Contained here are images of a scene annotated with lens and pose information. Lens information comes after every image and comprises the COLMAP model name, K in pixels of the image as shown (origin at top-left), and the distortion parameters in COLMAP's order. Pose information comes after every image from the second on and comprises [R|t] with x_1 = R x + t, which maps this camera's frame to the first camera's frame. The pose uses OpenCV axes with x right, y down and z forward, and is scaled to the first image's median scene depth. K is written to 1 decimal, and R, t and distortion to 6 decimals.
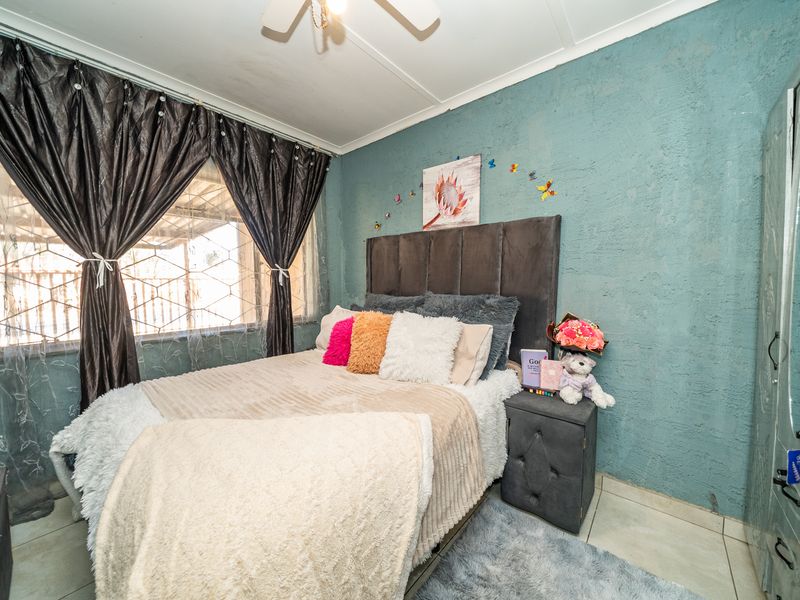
lens RADIAL K [[315.9, 0, 389.1], [0, 315.9, 301.1], [0, 0, 1]] dist [-0.001681, -0.000268]
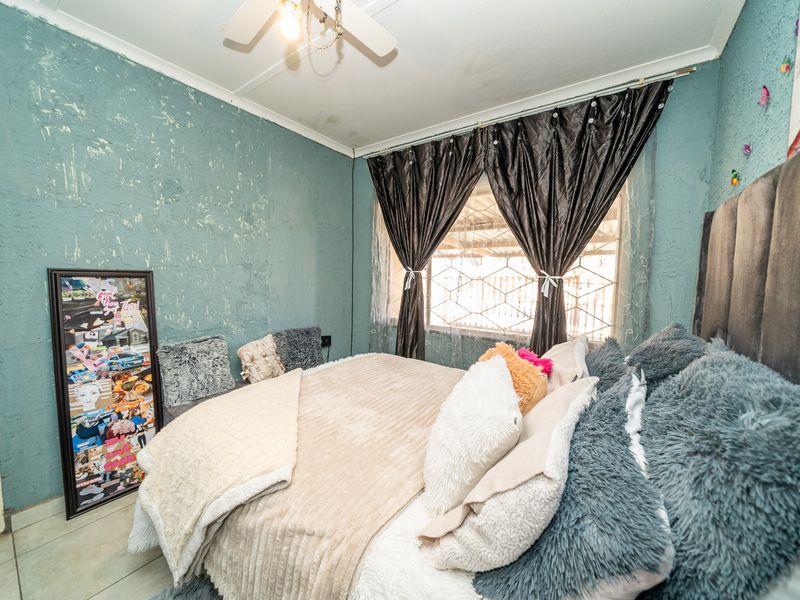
lens RADIAL K [[315.9, 0, 389.1], [0, 315.9, 301.1], [0, 0, 1]] dist [-0.001681, -0.000268]
pose [[0.078364, 0.070441, -0.994433, 0.492203], [-0.092239, 0.993734, 0.063123, -0.059101], [0.992649, 0.086779, 0.084370, 0.624123]]
